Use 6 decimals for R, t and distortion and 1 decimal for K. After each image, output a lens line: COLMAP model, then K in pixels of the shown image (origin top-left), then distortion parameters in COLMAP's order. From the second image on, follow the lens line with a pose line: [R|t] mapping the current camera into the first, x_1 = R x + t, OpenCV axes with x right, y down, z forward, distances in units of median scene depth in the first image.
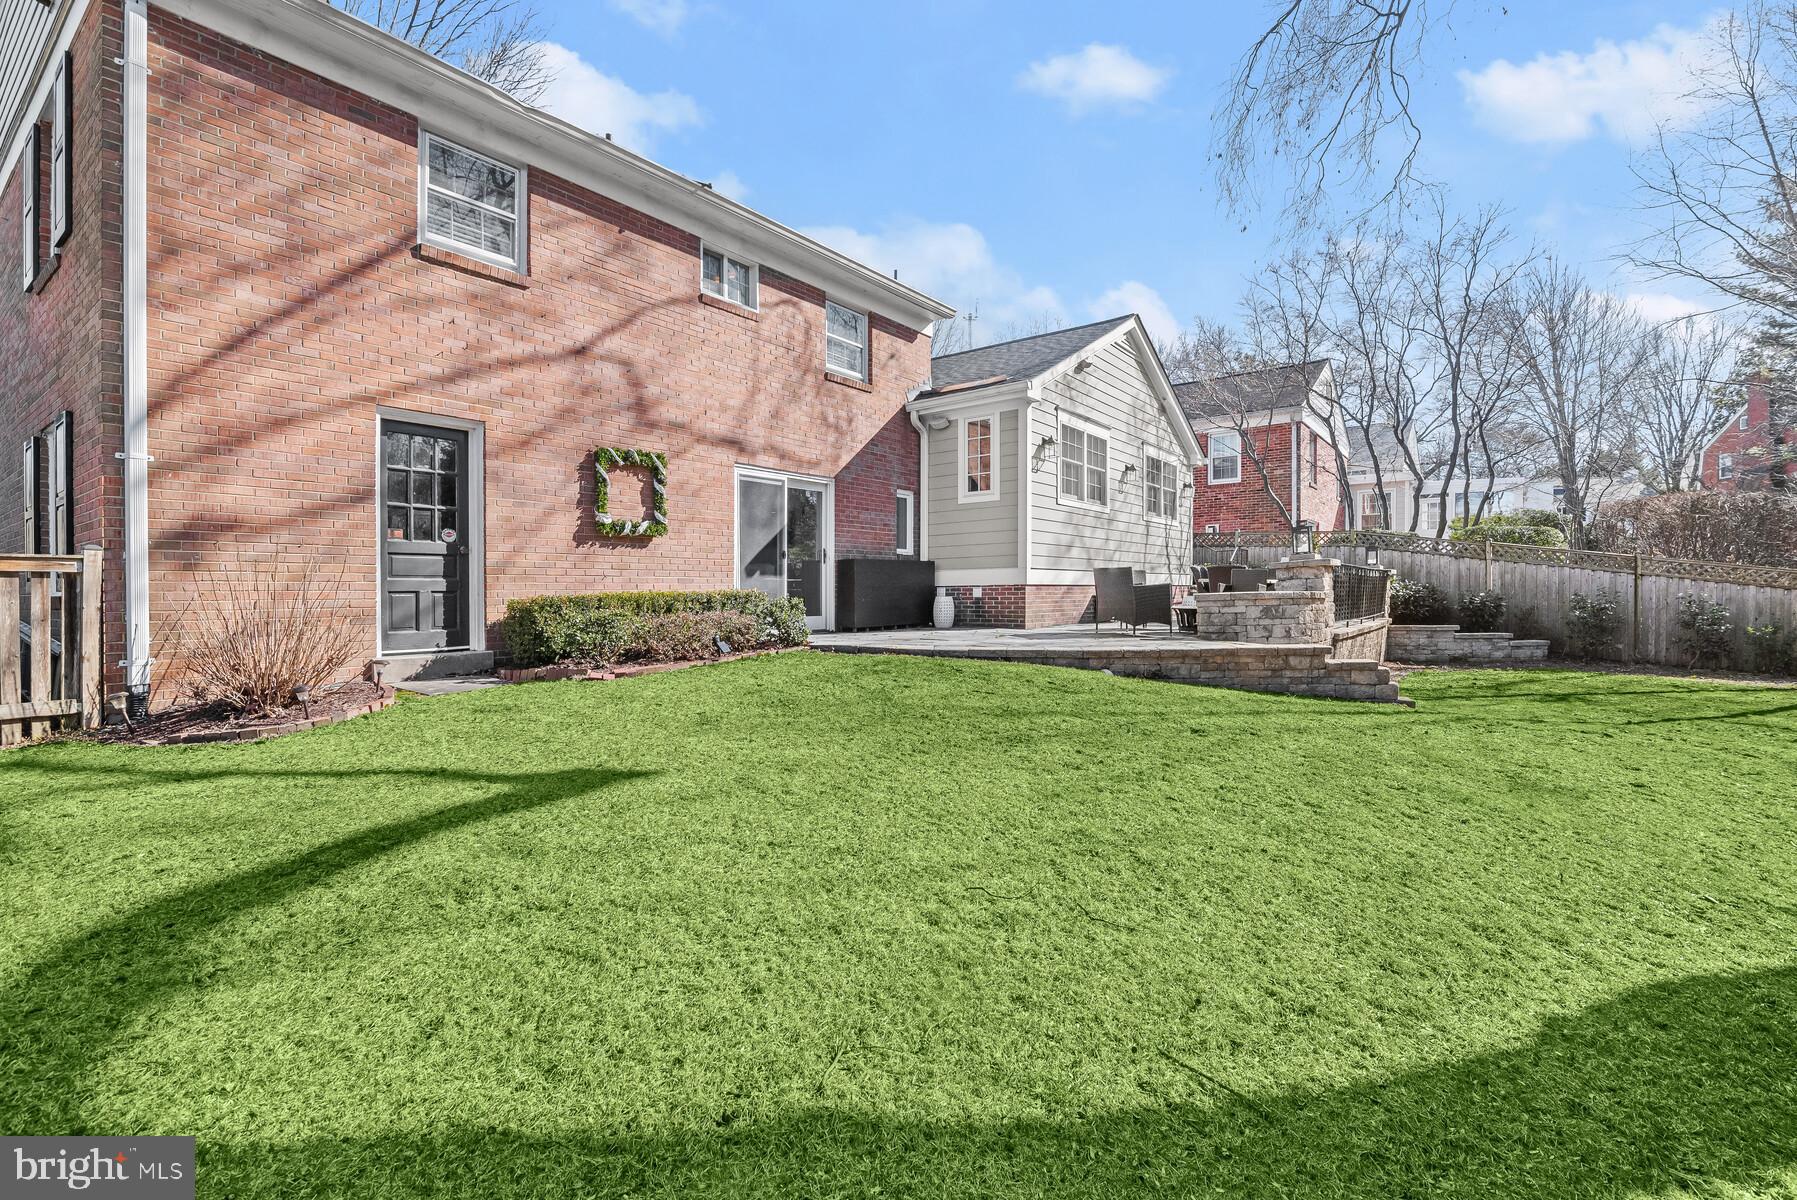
lens RADIAL K [[837.2, 0, 830.9], [0, 837.2, 638.7], [0, 0, 1]] dist [-0.001387, -0.000129]
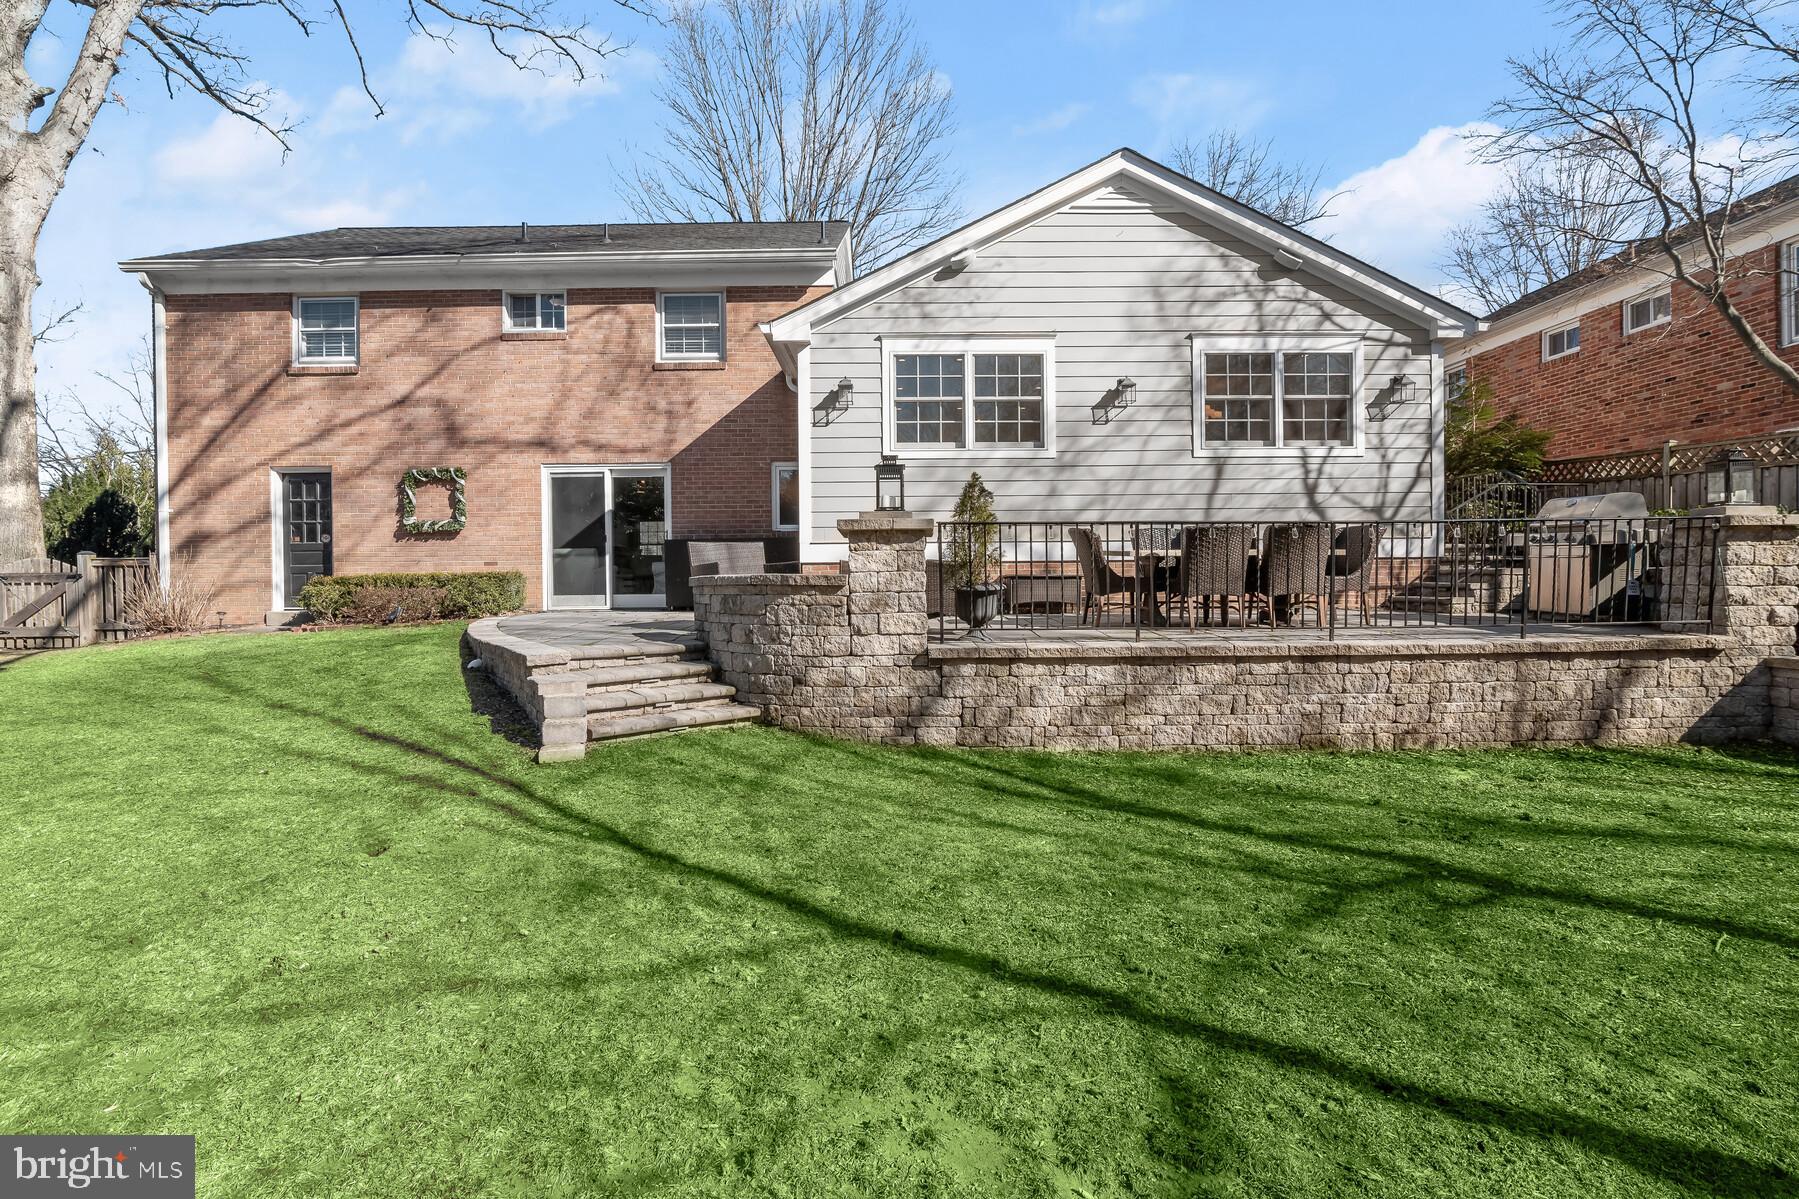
lens RADIAL K [[822.6, 0, 900.1], [0, 822.6, 594.2], [0, 0, 1]] dist [-0.013951, -0.000288]
pose [[0.624521, 0.024289, -0.780630, 1.230861], [-0.038809, 0.999247, 0.000044, -0.049737], [0.780043, 0.030268, 0.624993, 0.746956]]
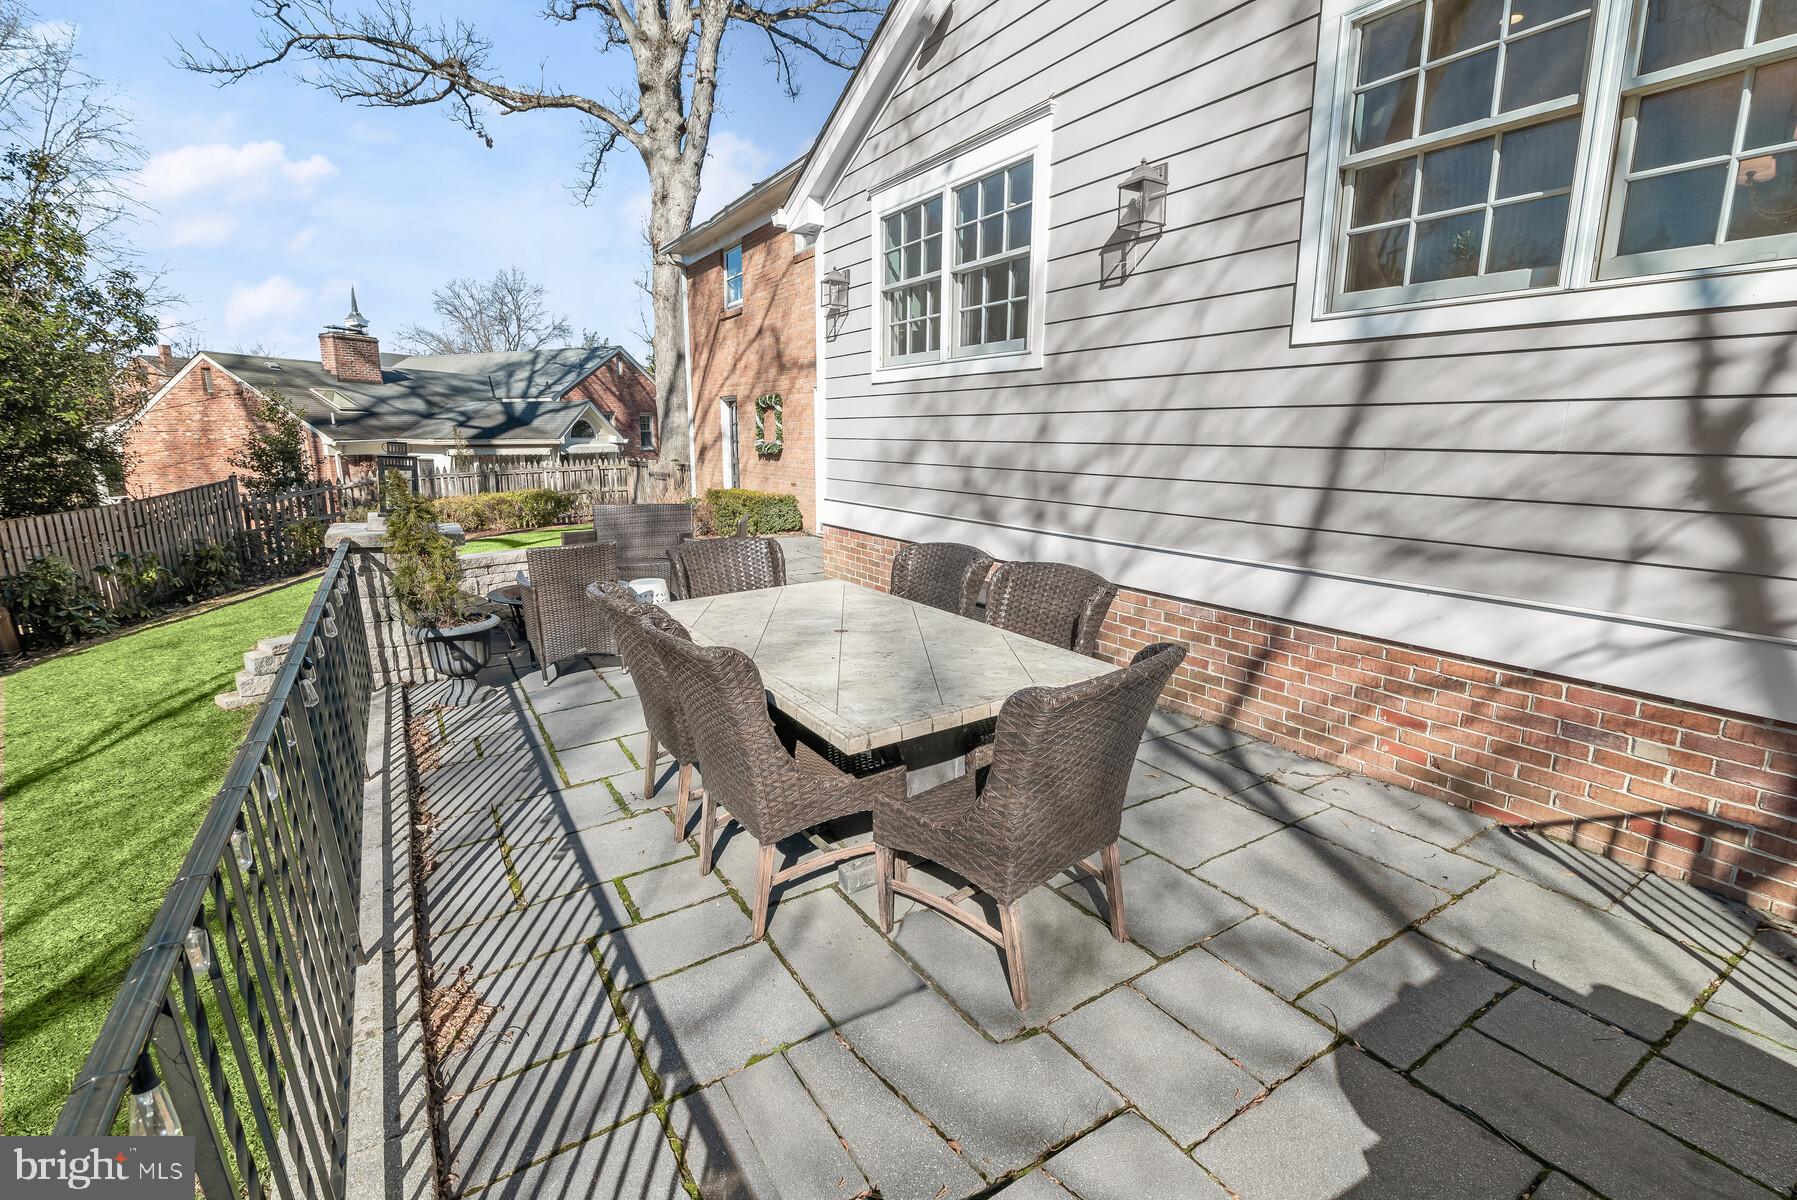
lens RADIAL K [[821.6, 0, 899.1], [0, 821.6, 594.7], [0, 0, 1]] dist [-0.013951, -0.000288]
pose [[-0.316601, 0.187102, -0.929923, 1.079676], [-0.053442, 0.975278, 0.214422, -0.199087], [0.947052, 0.117583, -0.298774, 1.653792]]
